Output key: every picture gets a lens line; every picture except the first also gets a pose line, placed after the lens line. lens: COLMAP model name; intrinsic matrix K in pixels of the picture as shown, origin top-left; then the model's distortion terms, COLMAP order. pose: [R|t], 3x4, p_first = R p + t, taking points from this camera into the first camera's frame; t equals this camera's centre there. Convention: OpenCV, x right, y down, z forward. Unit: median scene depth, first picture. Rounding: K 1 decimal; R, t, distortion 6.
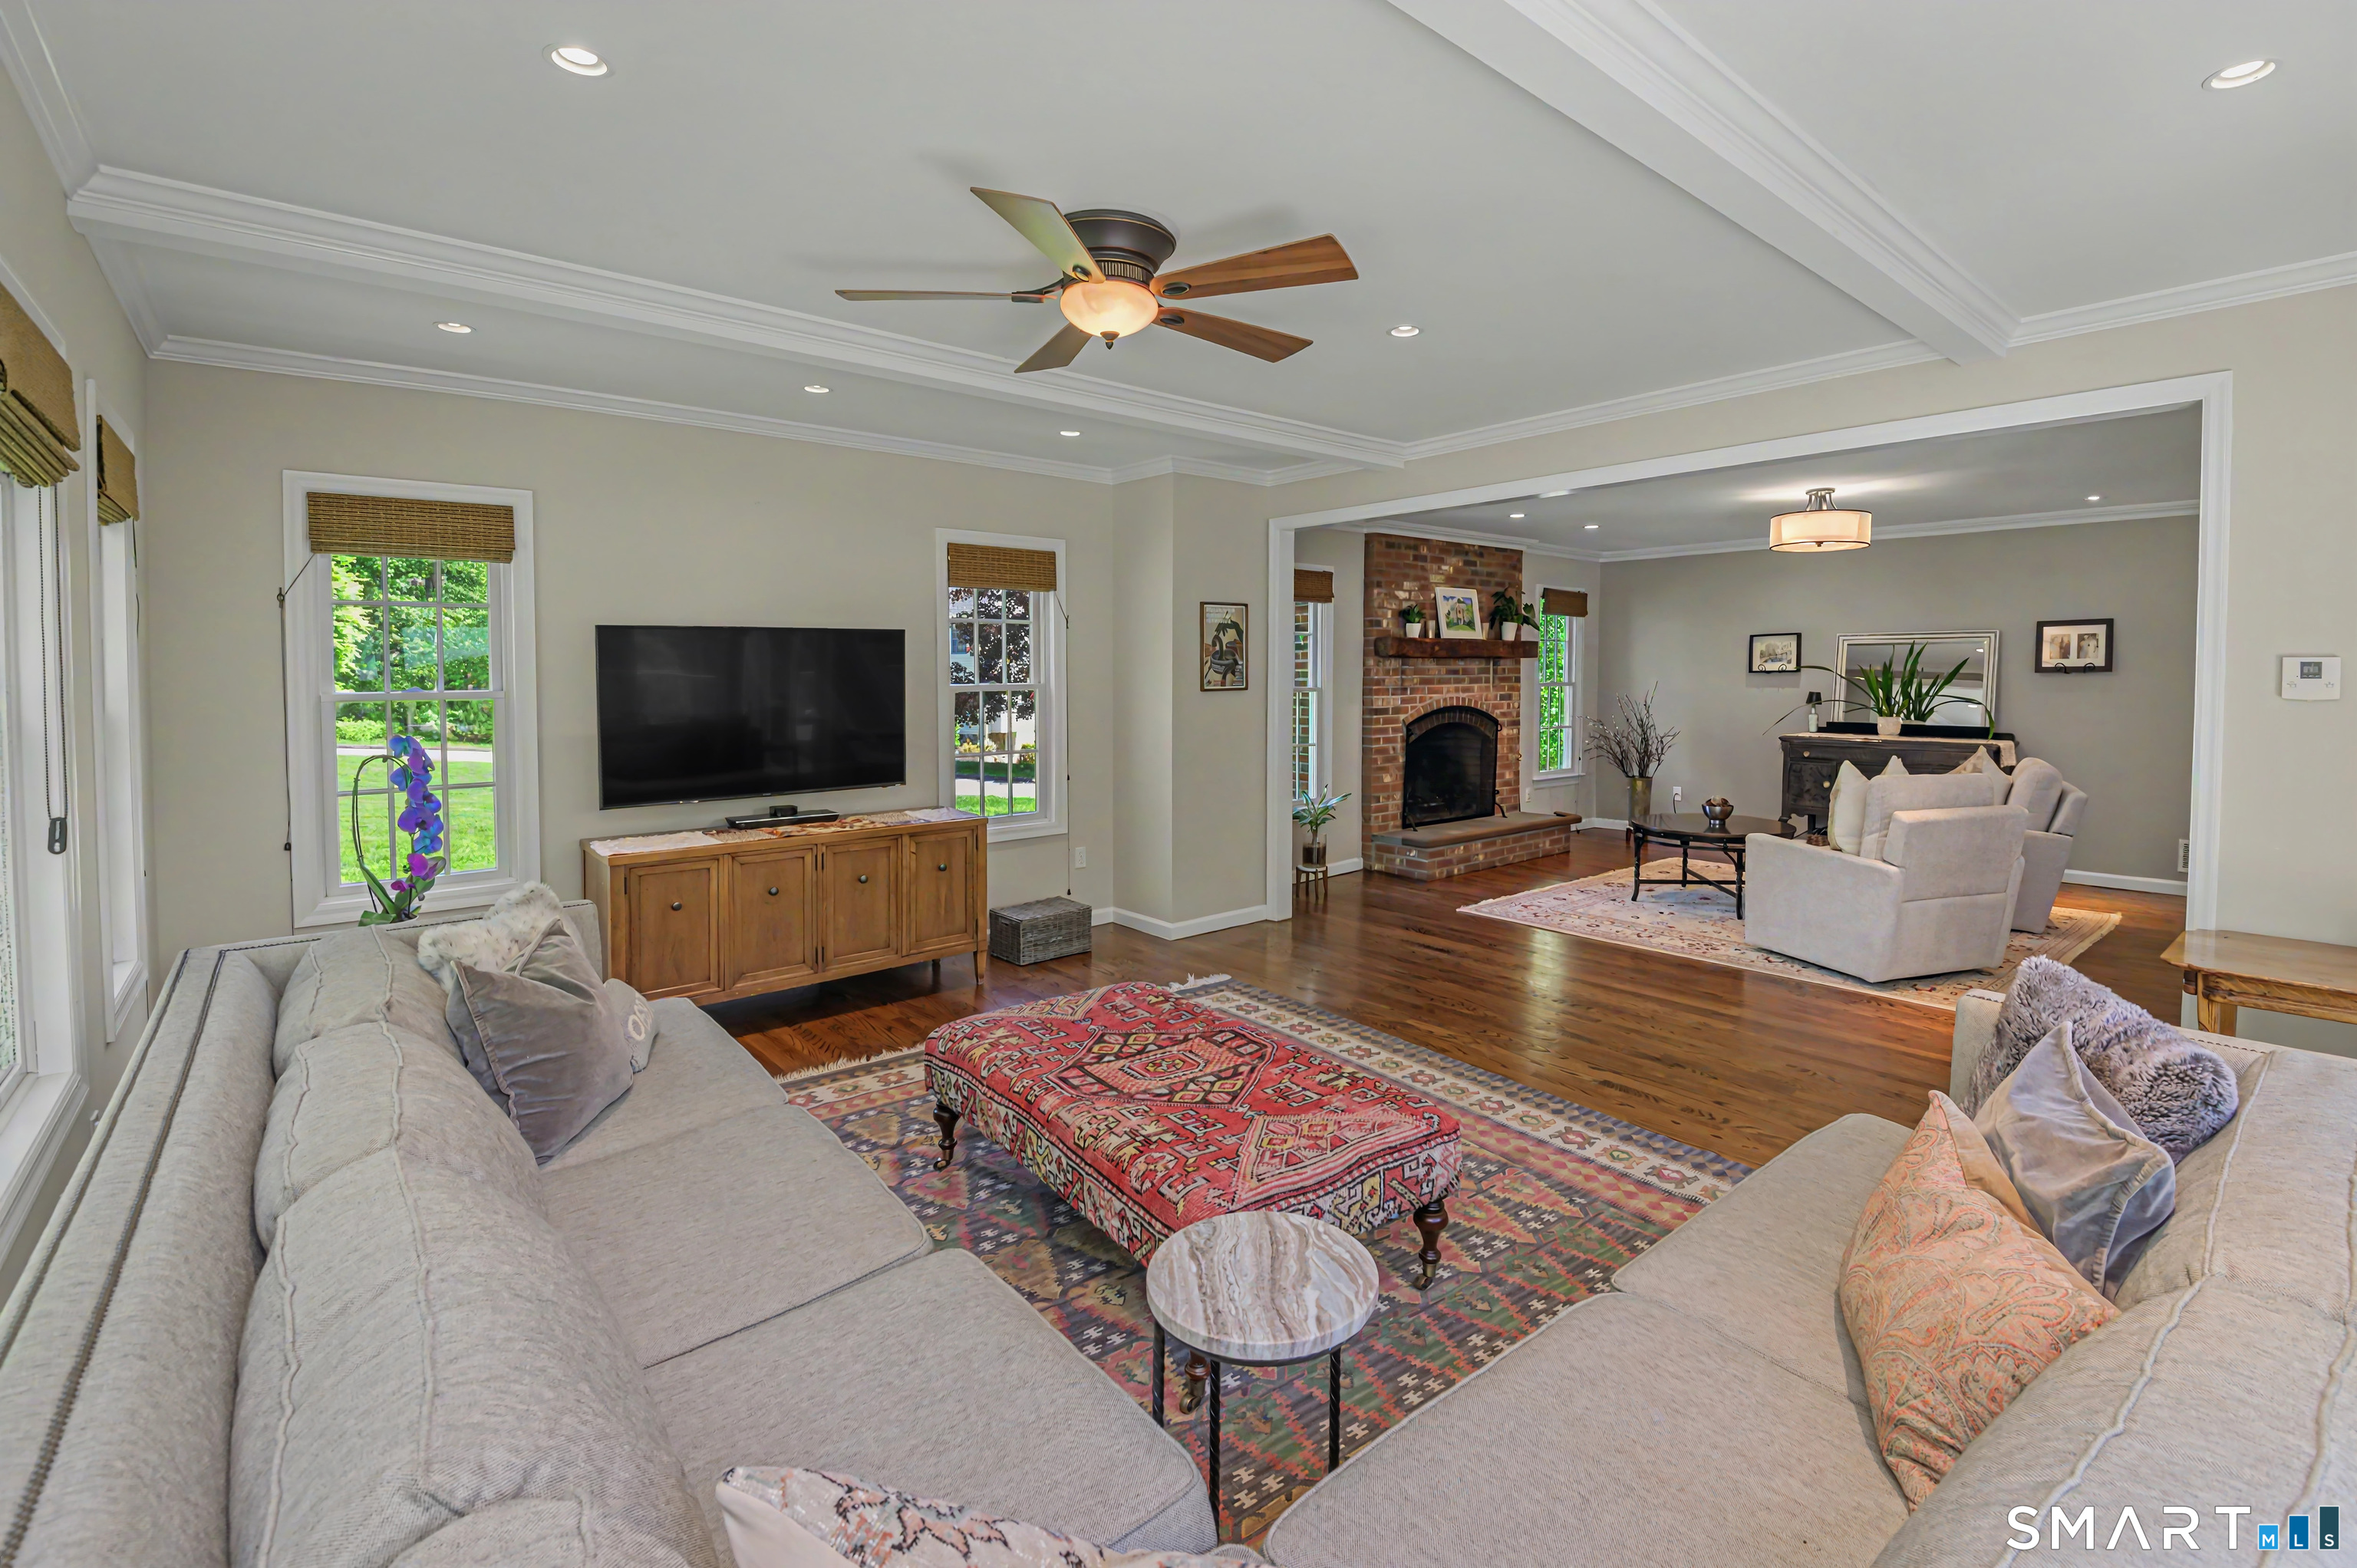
lens RADIAL K [[1061.4, 0, 1230.9], [0, 1061.4, 718.1], [0, 0, 1]] dist [-0.016464, -0.000889]
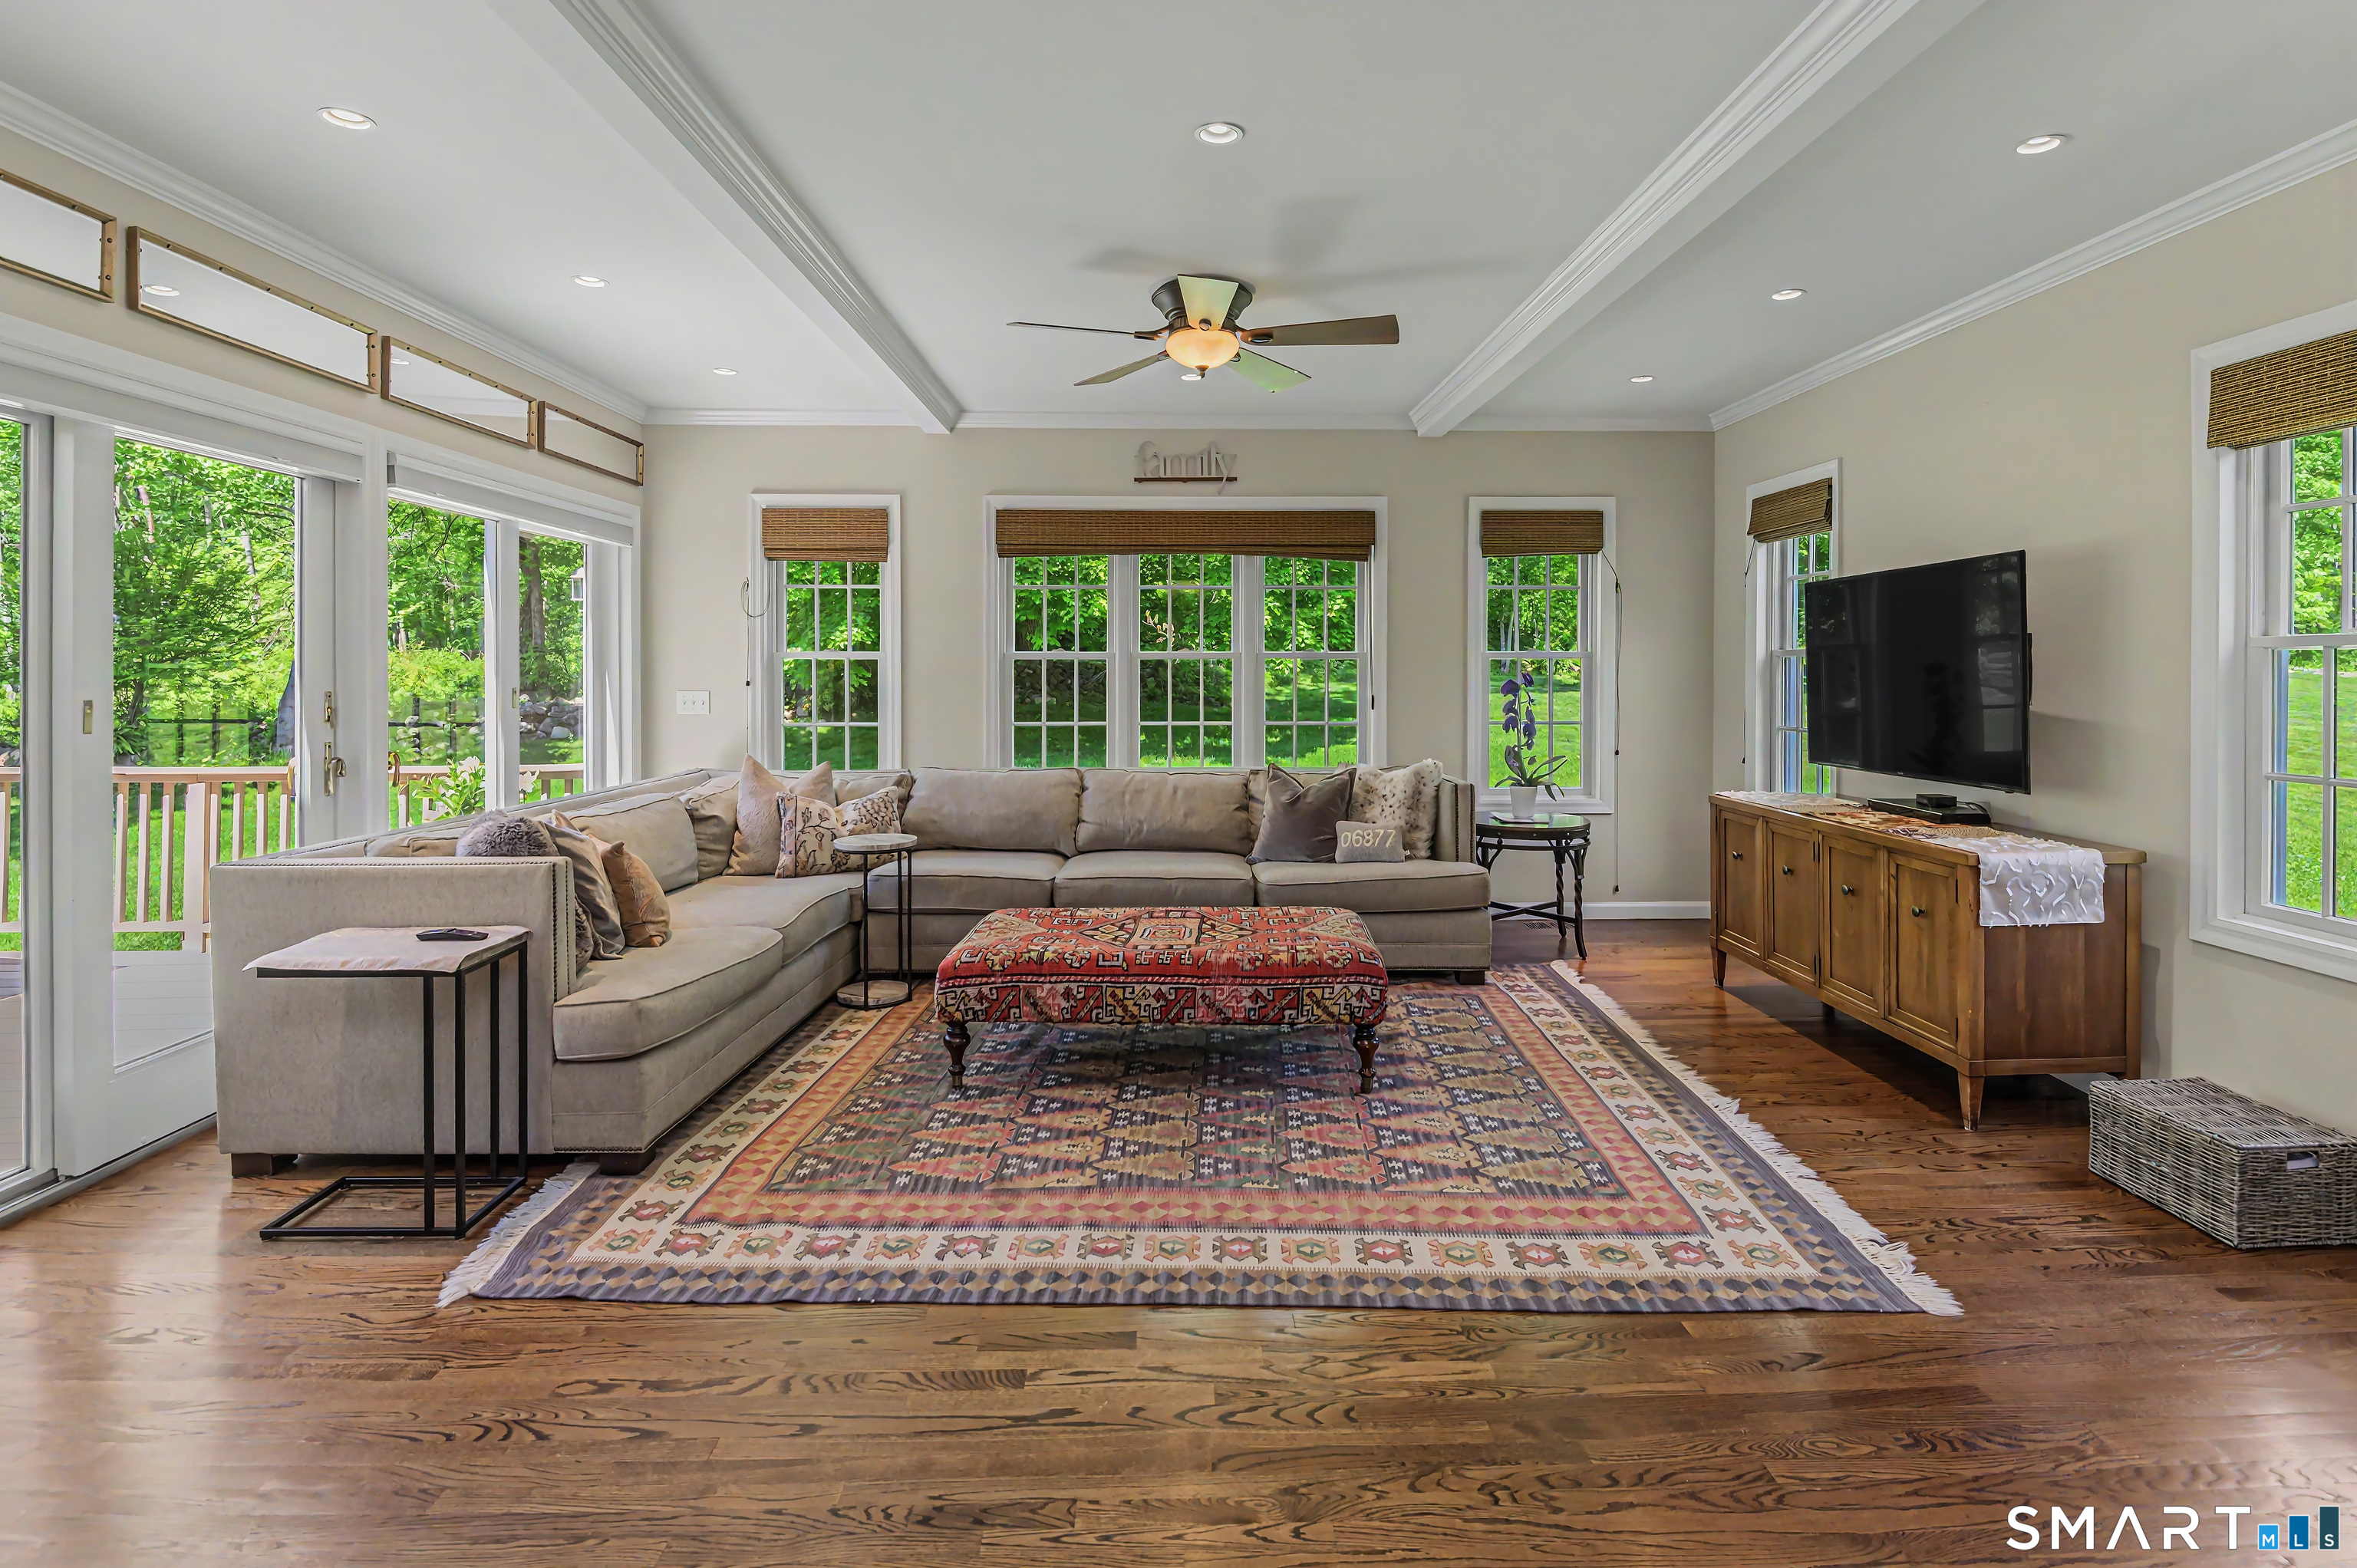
lens RADIAL K [[1163.0, 0, 1201.6], [0, 1163.0, 670.4], [0, 0, 1]] dist [-0.004724, -0.002928]
pose [[-0.635152, 0.010085, -0.772321, 0.359625], [-0.026885, 0.999020, 0.035156, -0.014677], [0.771919, 0.043093, -0.634258, 0.693321]]
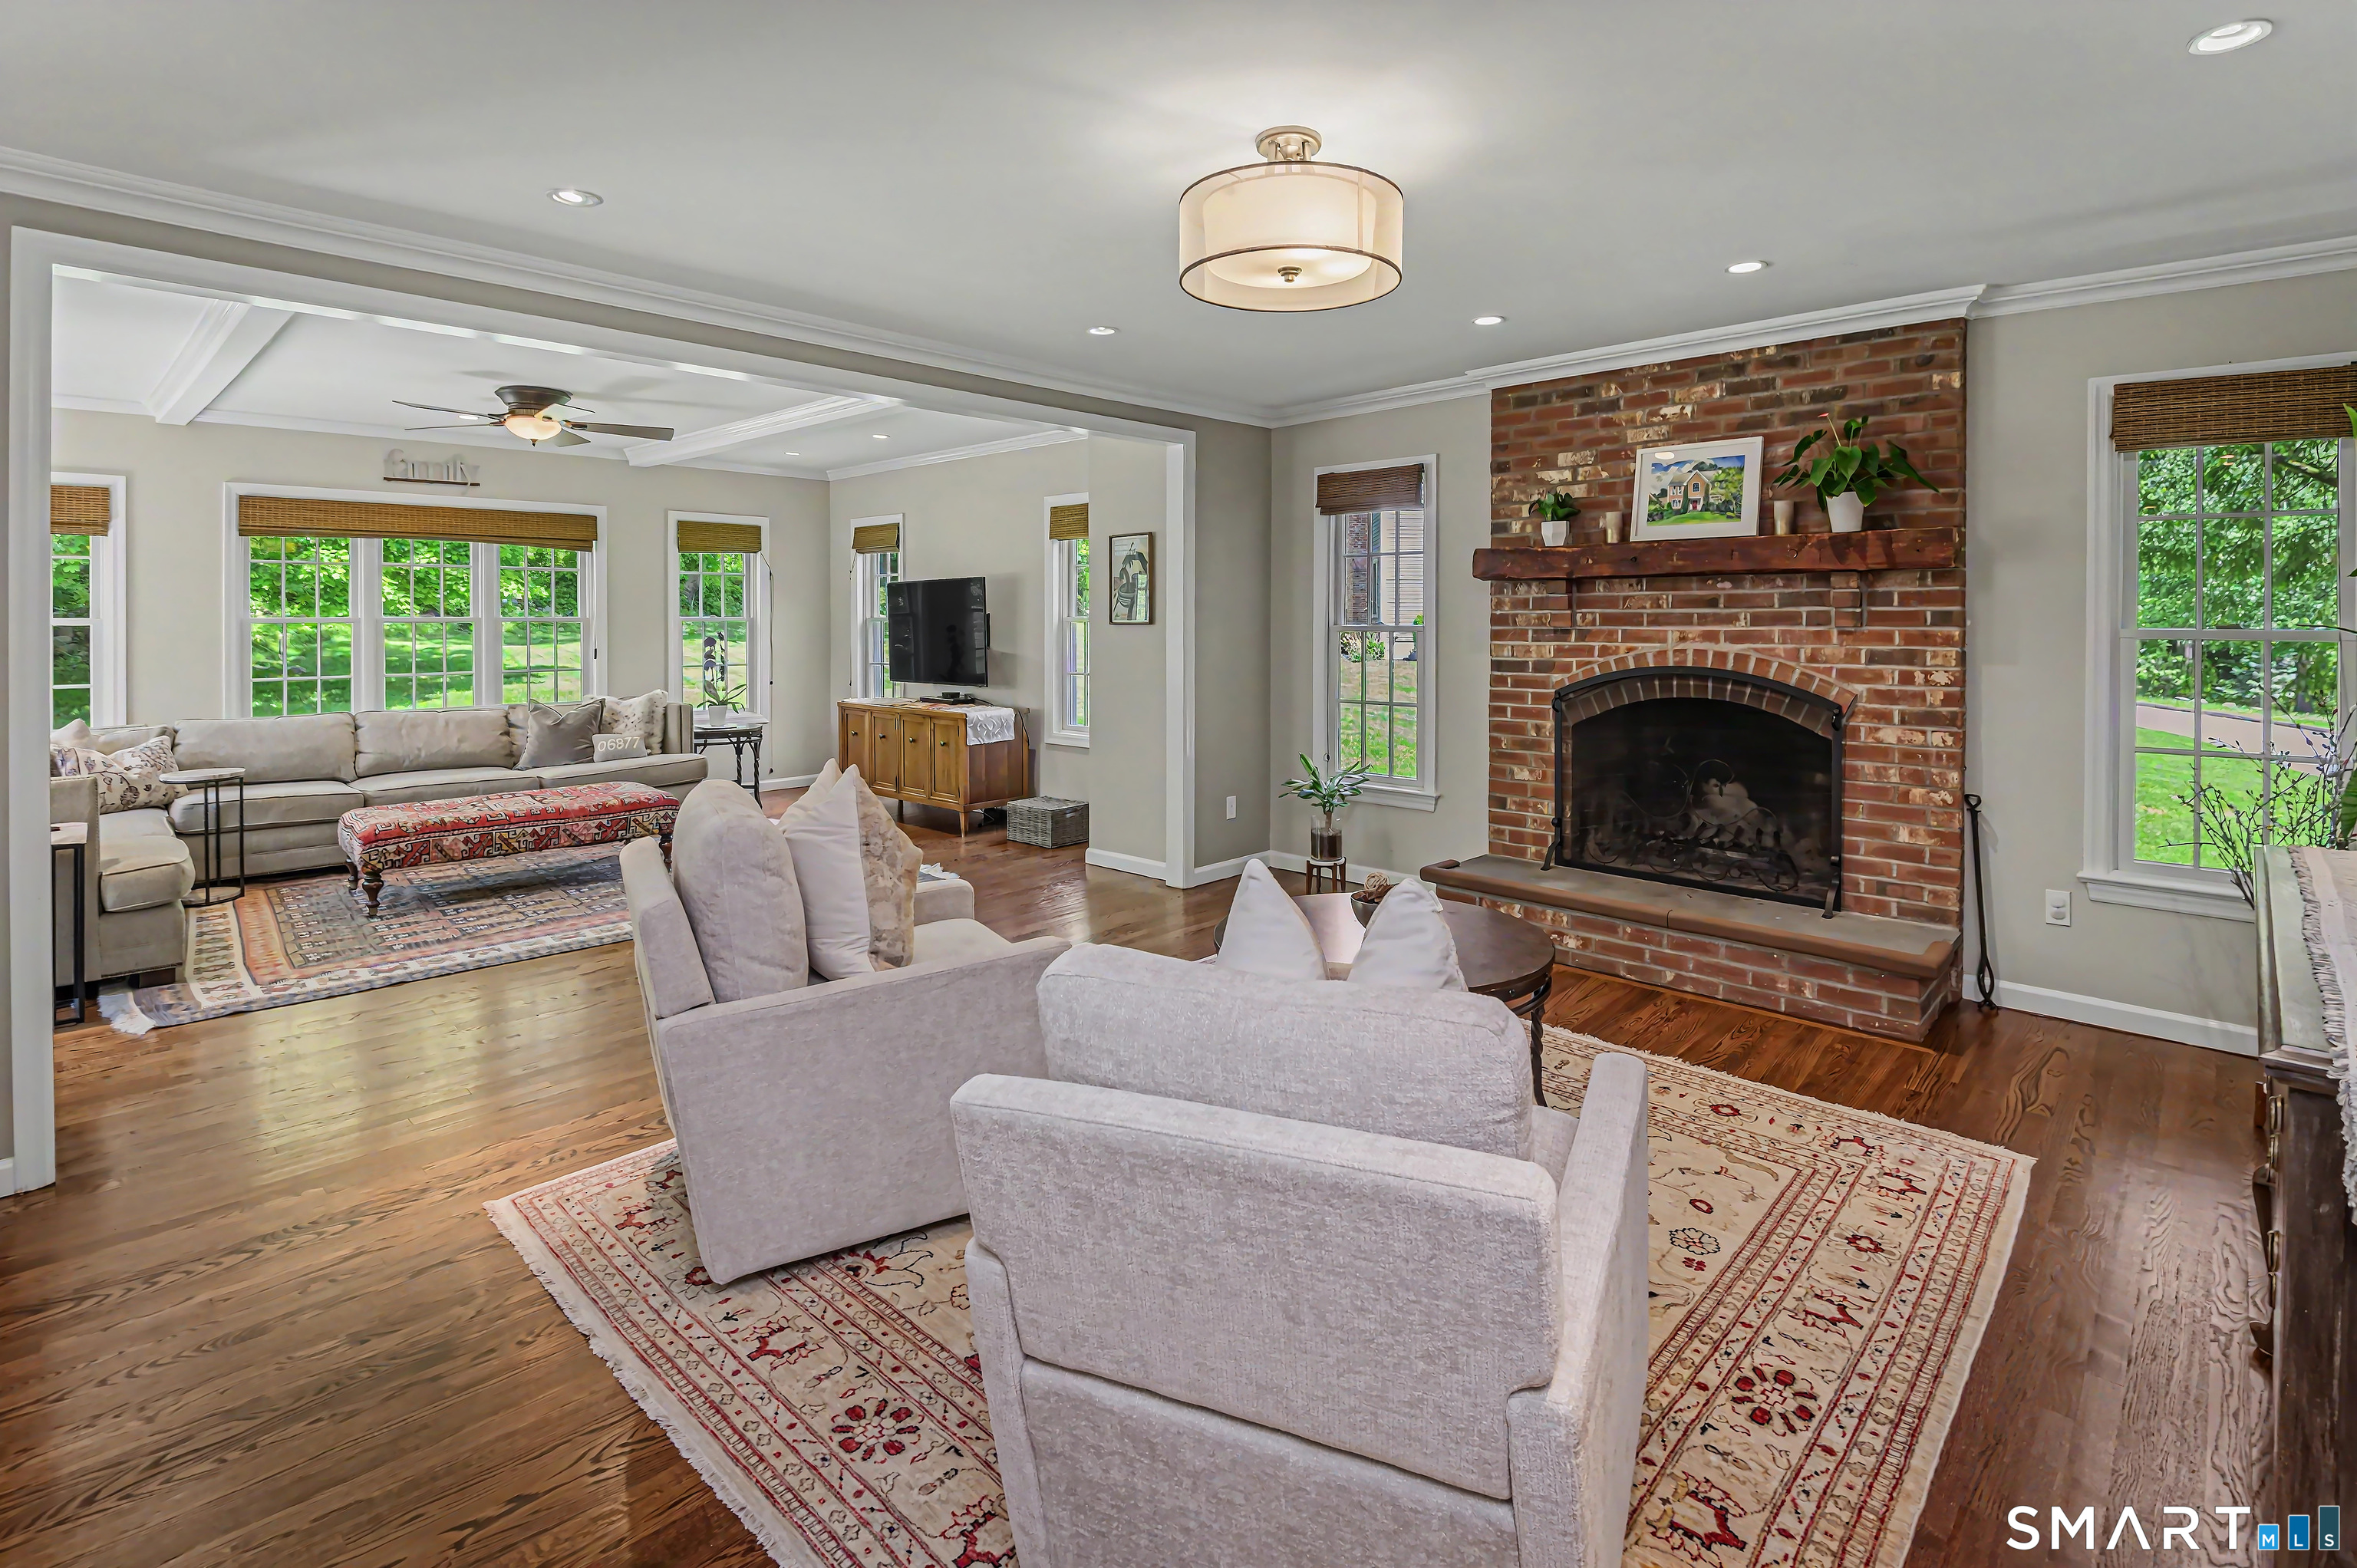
lens RADIAL K [[1061.4, 0, 1250.8], [0, 1061.4, 634.8], [0, 0, 1]] dist [-0.016464, -0.000889]
pose [[0.145144, 0.021906, -0.989168, 0.741510], [-0.042067, 0.998987, 0.015951, -0.028182], [0.988516, 0.039297, 0.145919, 0.747063]]
